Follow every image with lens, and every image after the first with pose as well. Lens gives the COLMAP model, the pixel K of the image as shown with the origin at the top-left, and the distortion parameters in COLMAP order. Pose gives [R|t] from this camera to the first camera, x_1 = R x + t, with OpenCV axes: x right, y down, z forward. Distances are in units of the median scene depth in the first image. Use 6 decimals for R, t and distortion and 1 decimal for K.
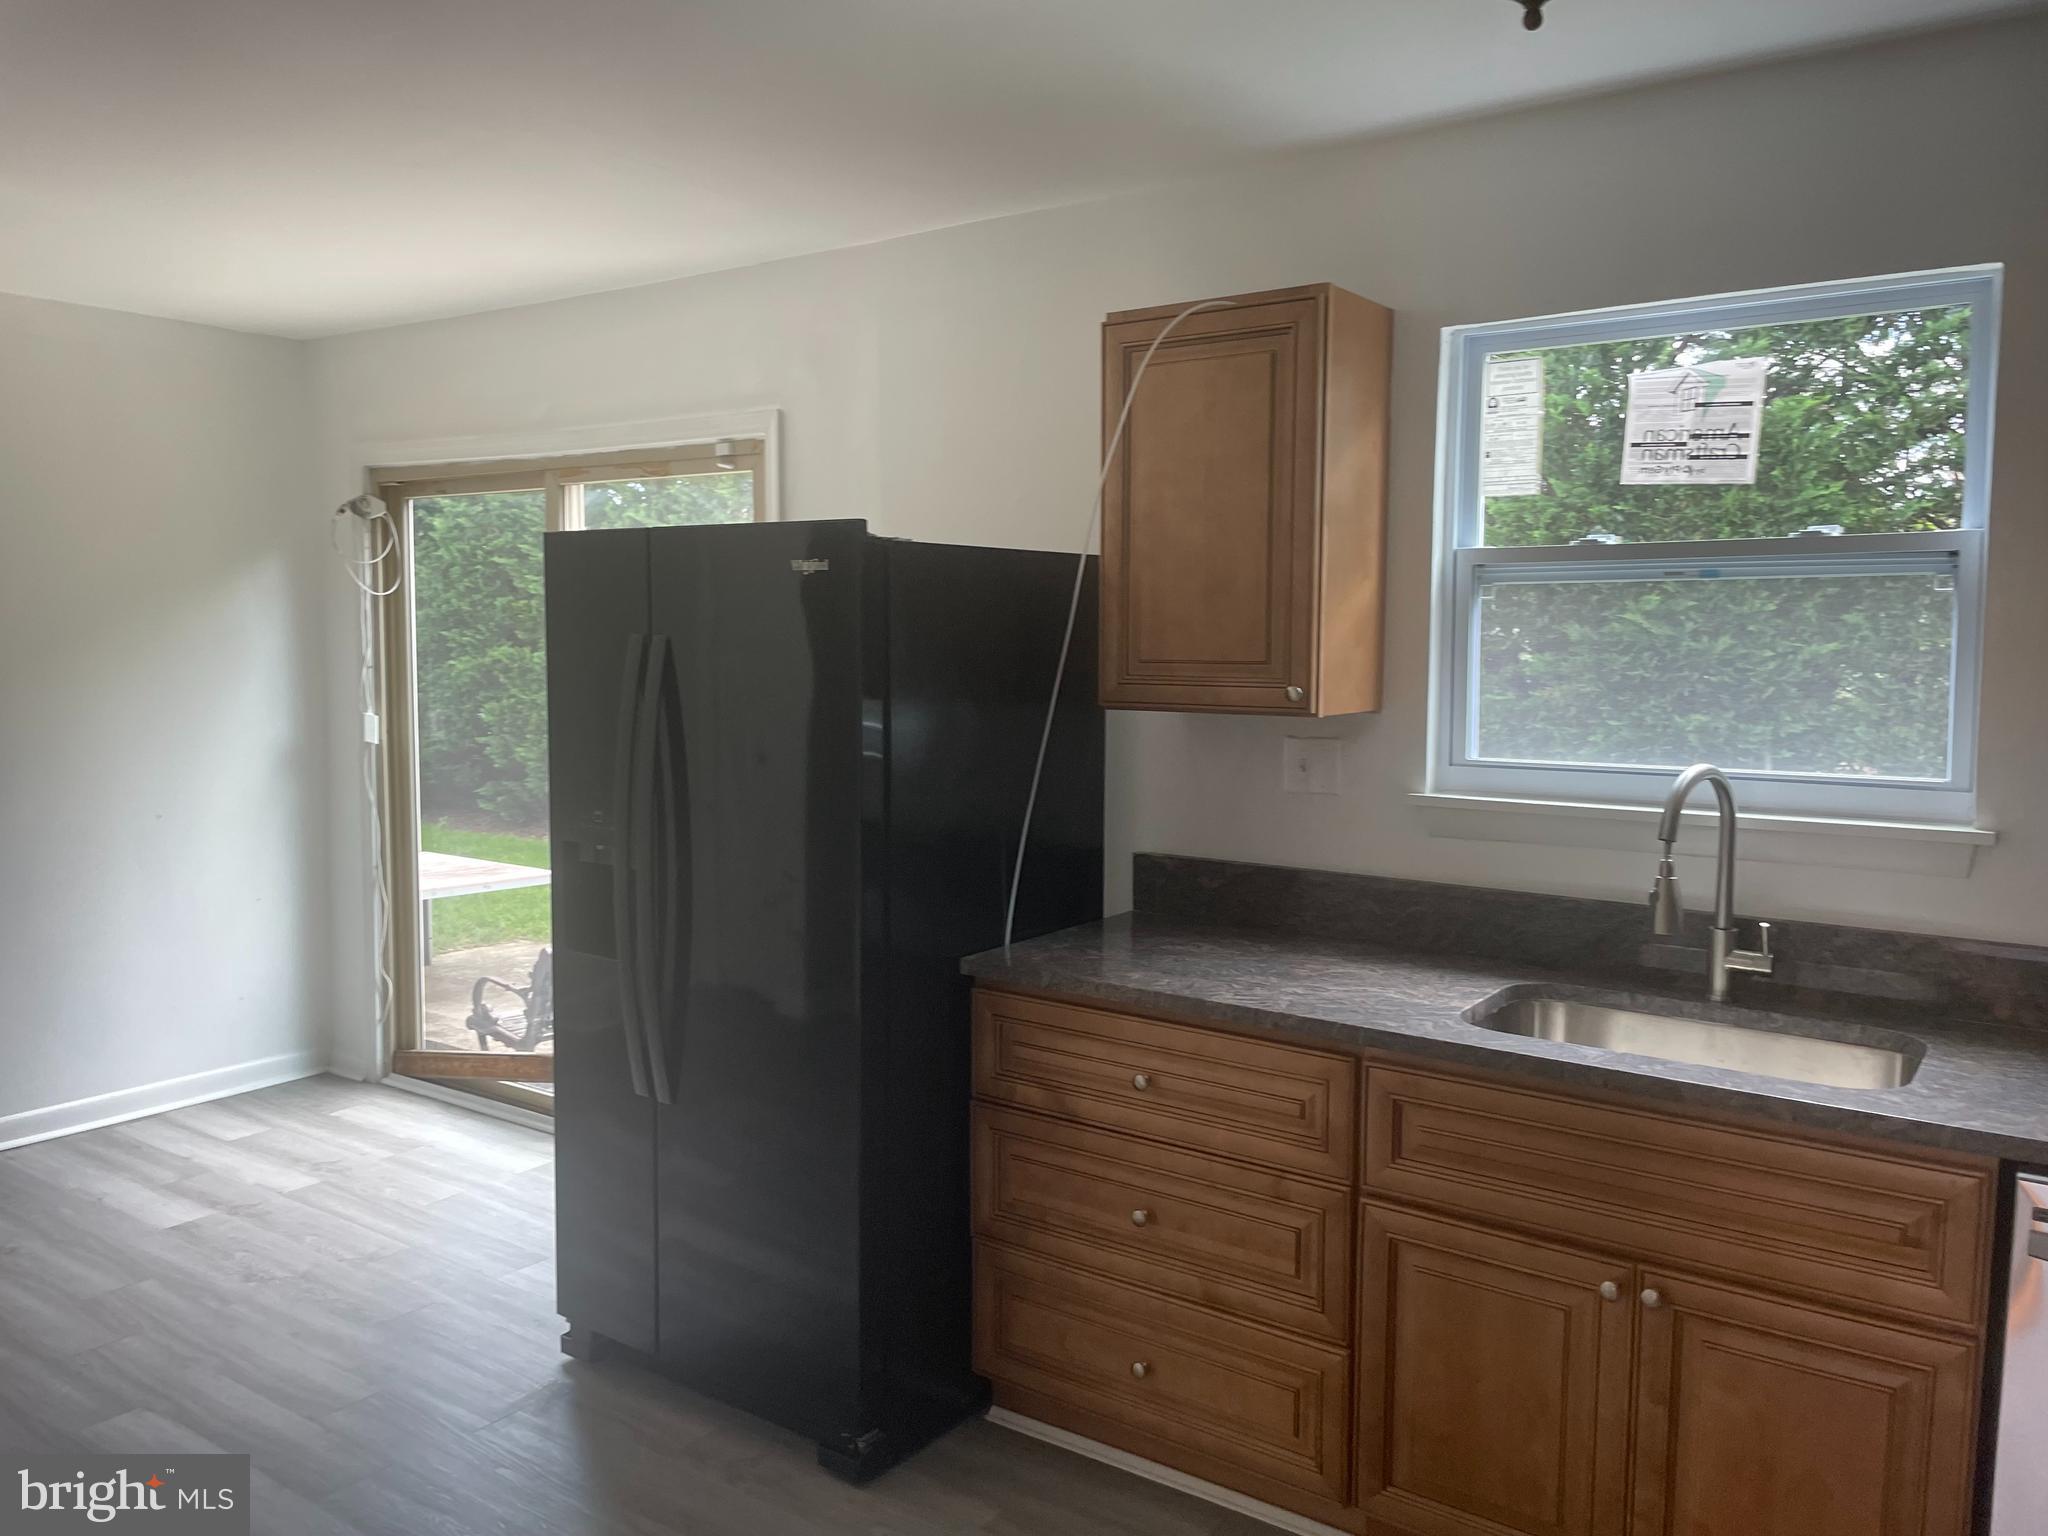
lens RADIAL K [[1516.1, 0, 1024.0], [0, 1516.1, 768.0], [0, 0, 1]] dist [0.071390, -0.107589]
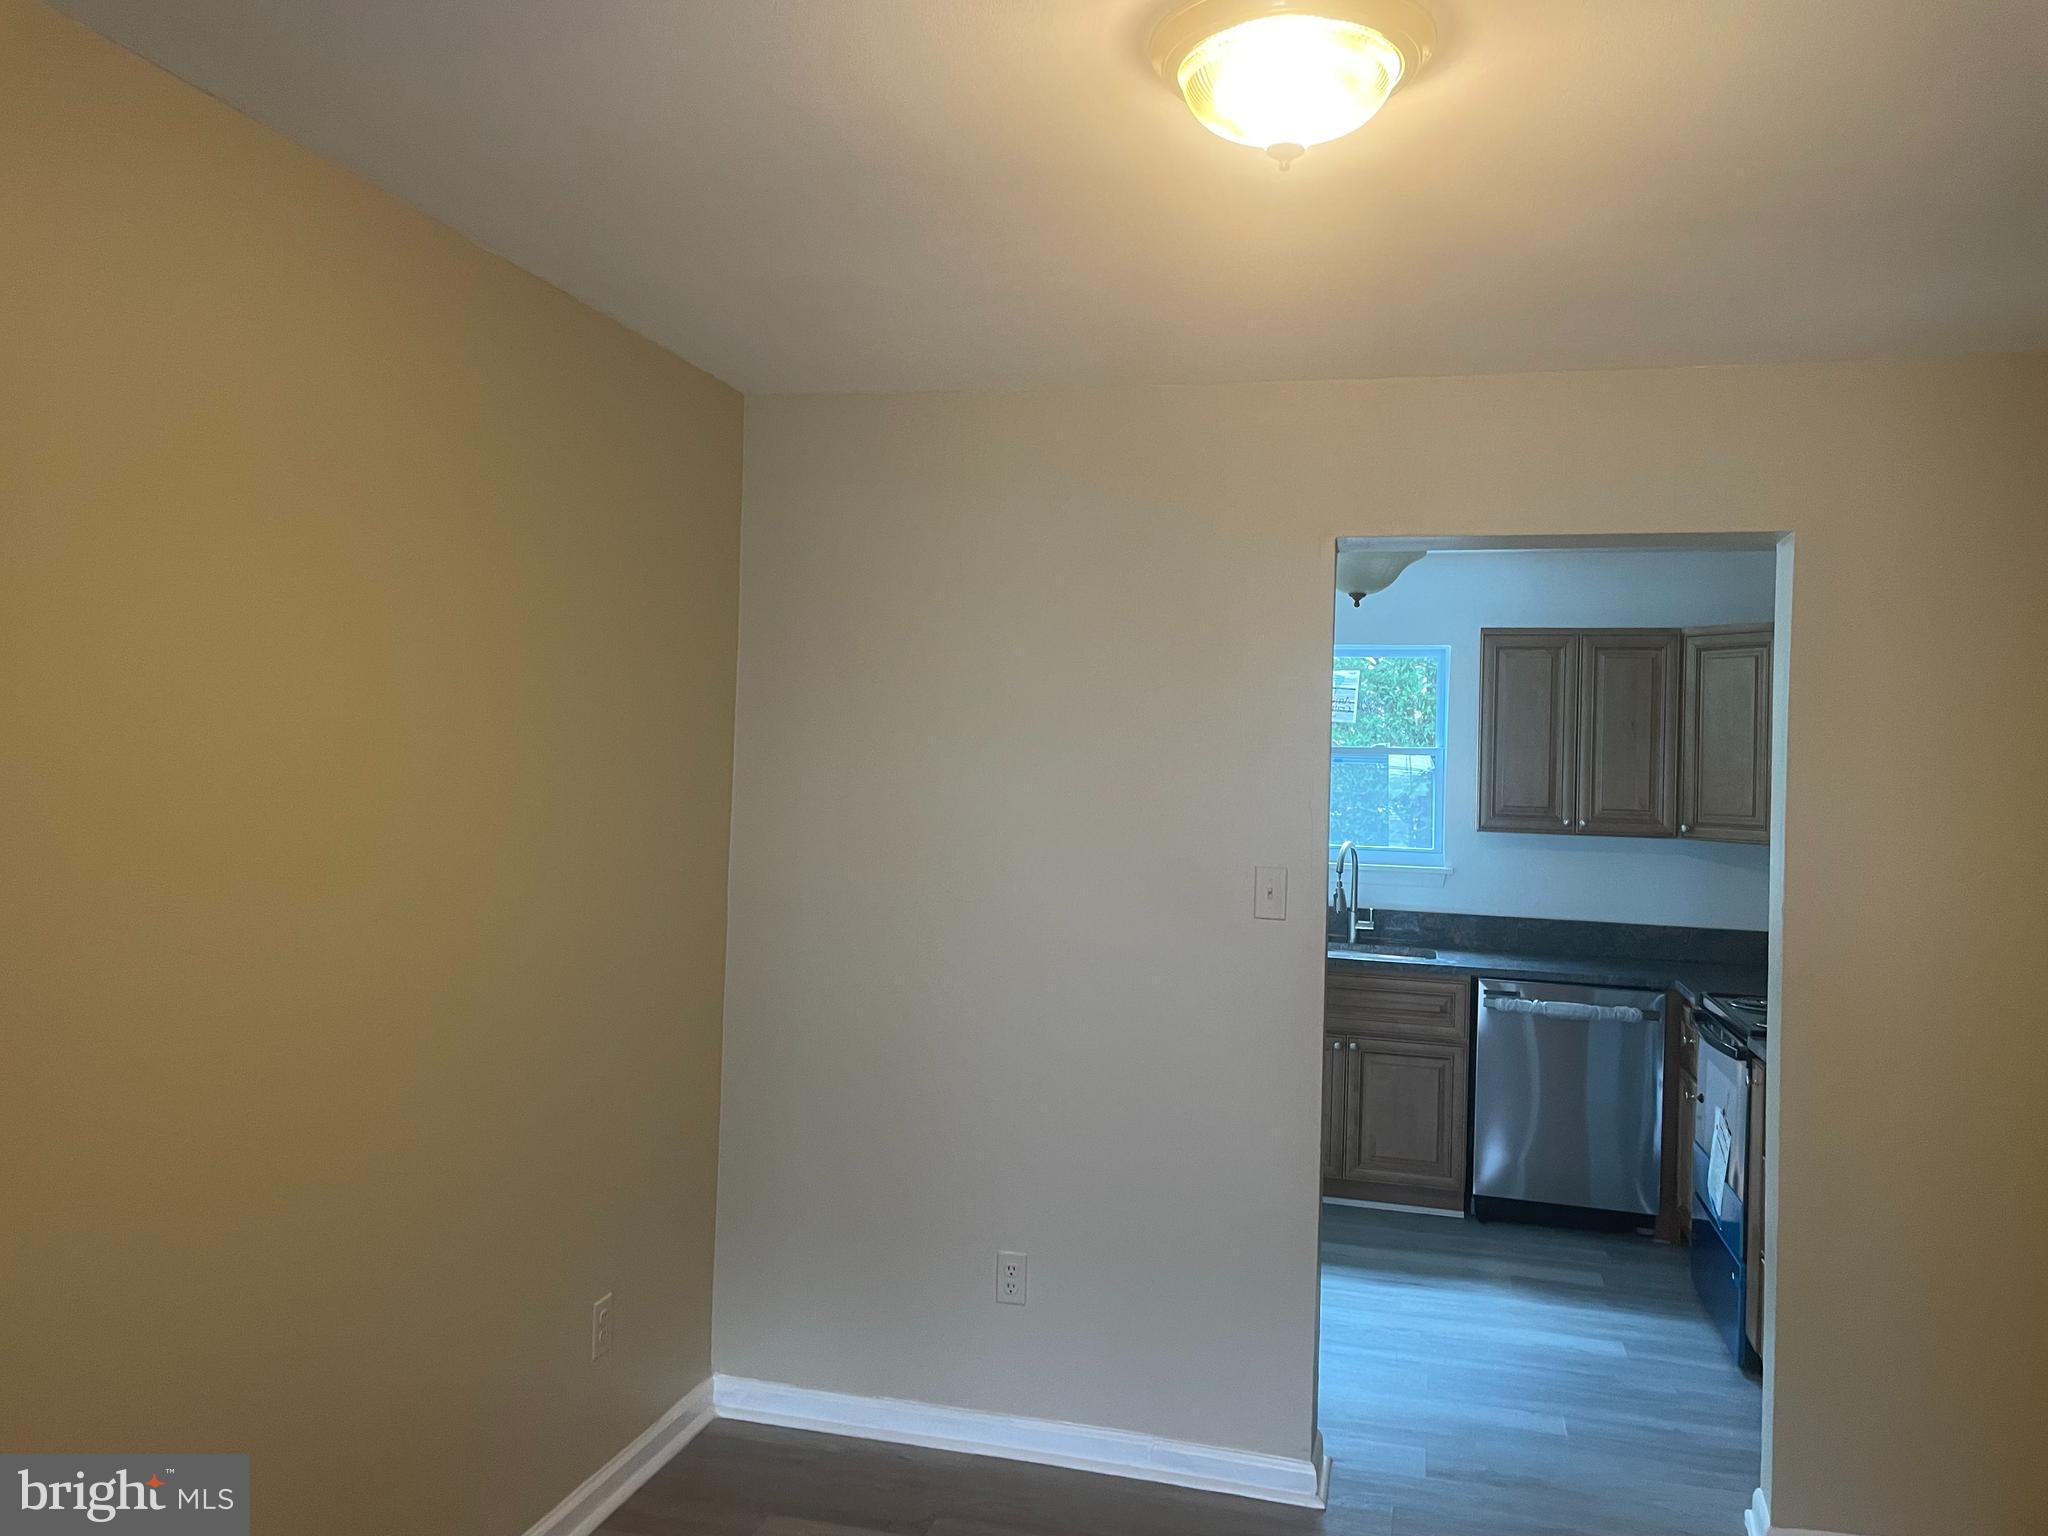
lens RADIAL K [[1516.1, 0, 1024.0], [0, 1516.1, 768.0], [0, 0, 1]] dist [0.071390, -0.107589]
pose [[0.934721, 0.027268, 0.354334, -0.890872], [0.002940, 0.996424, -0.084437, 0.082364], [-0.355370, 0.079967, 0.931299, -1.060639]]
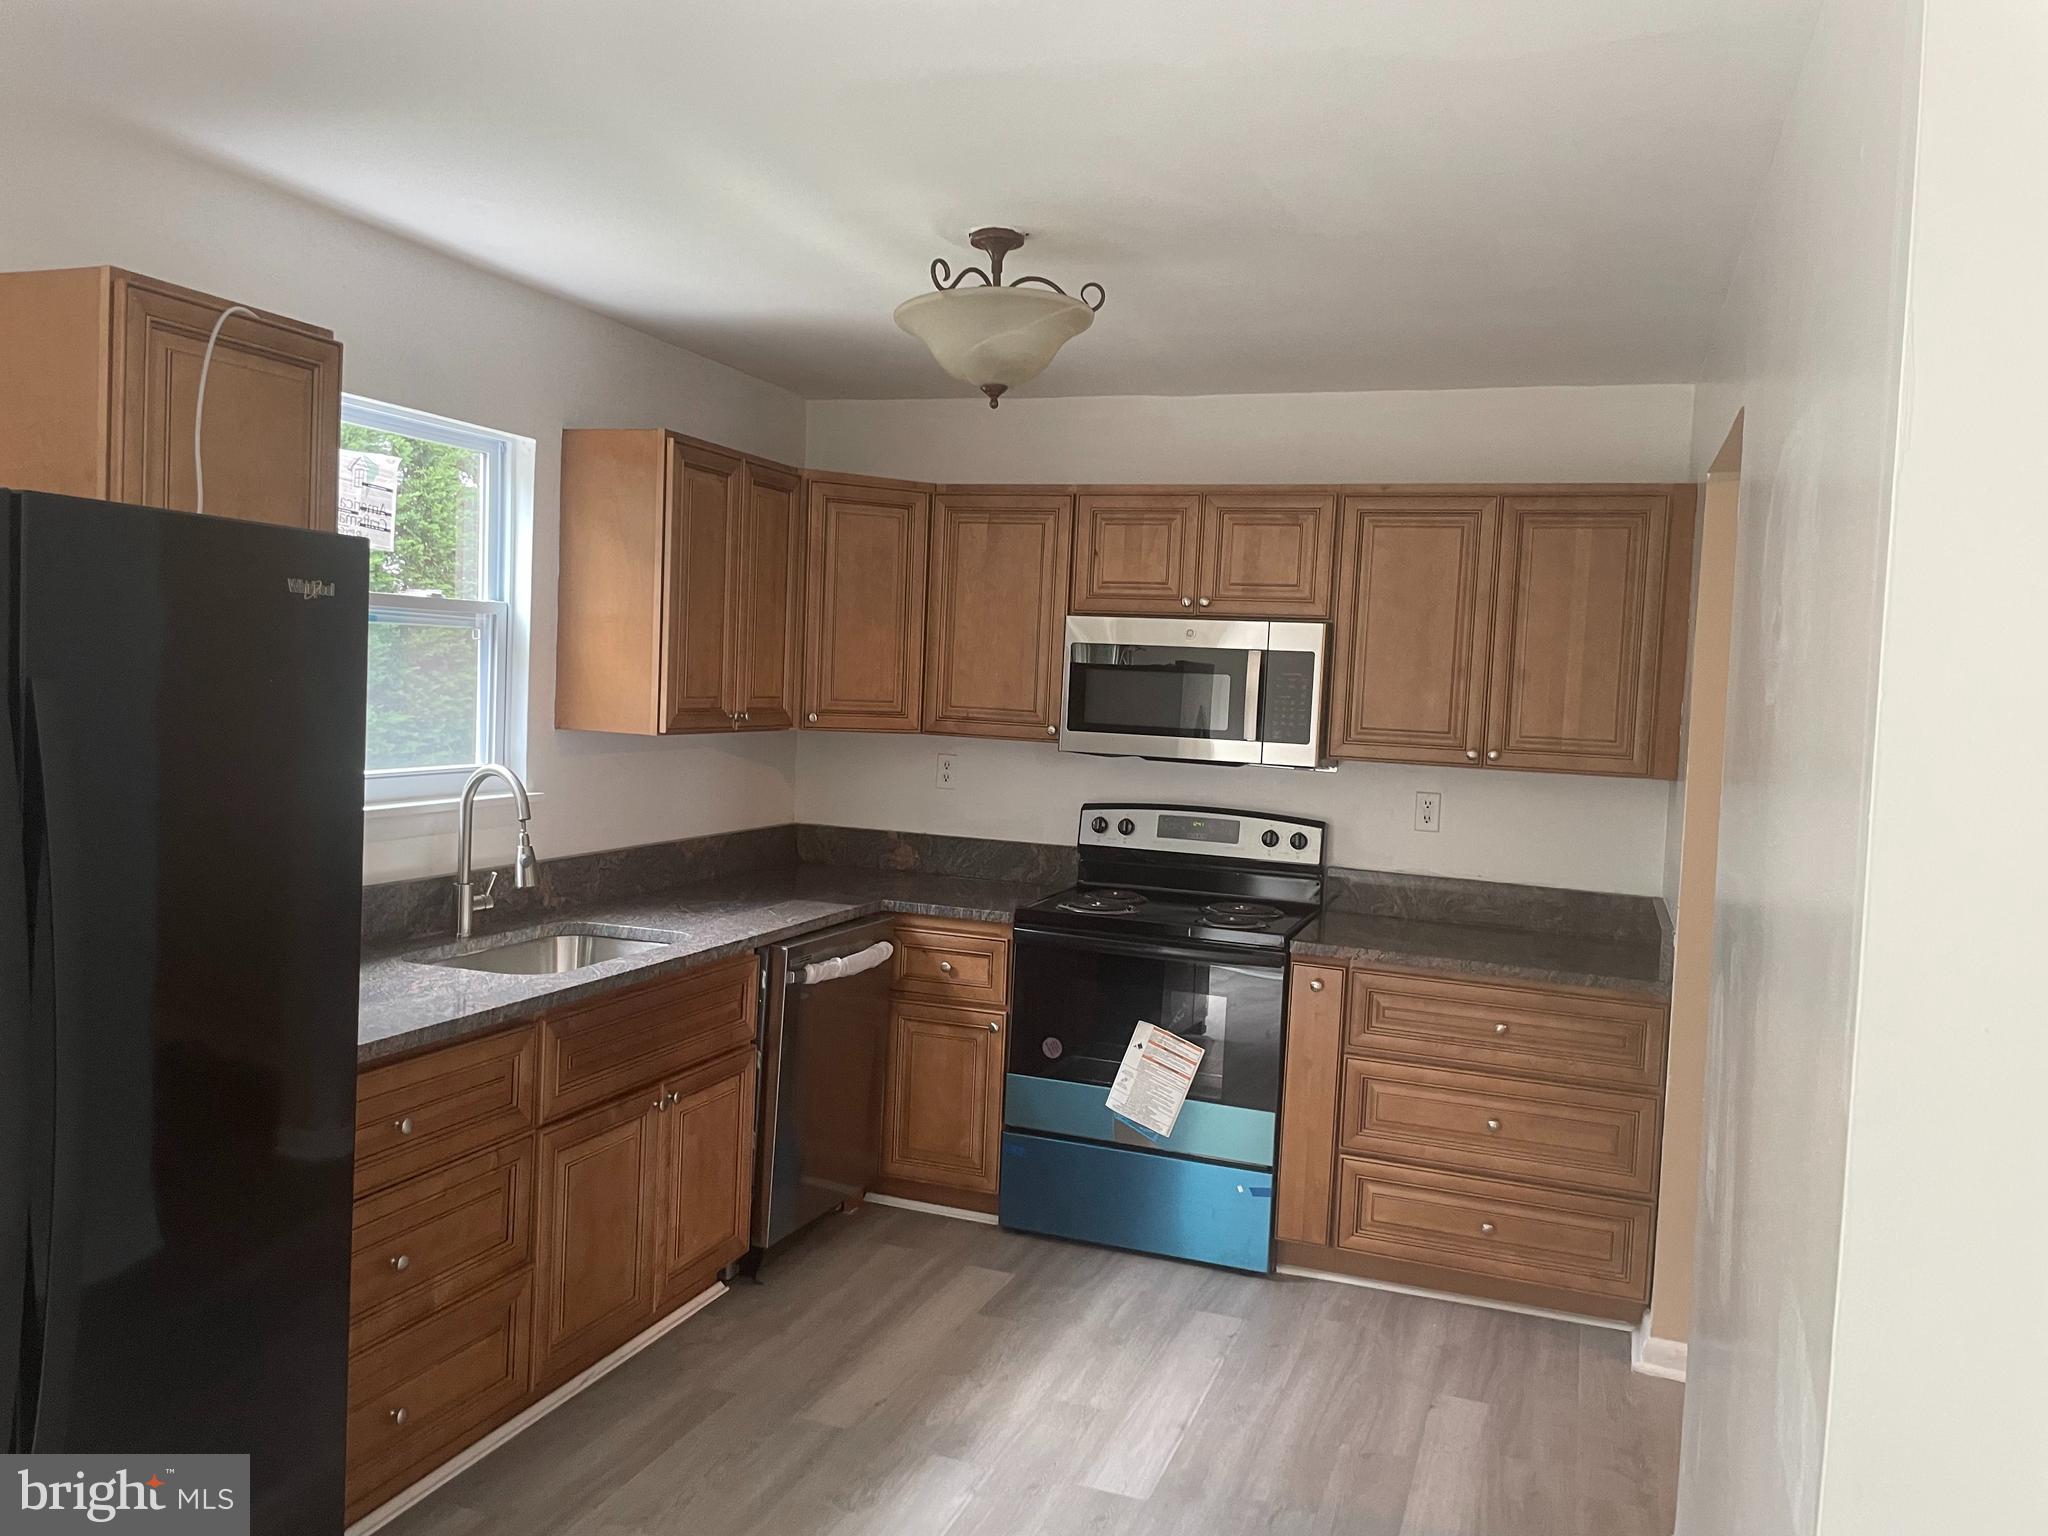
lens RADIAL K [[1513.6, 0, 1024.0], [0, 1513.6, 768.0], [0, 0, 1]] dist [-0.109145, 0.001026]
pose [[-0.278725, -0.075208, 0.957422, -0.988989], [0.027880, 0.995875, 0.086346, -0.103496], [-0.959966, 0.050760, -0.275478, 0.912892]]
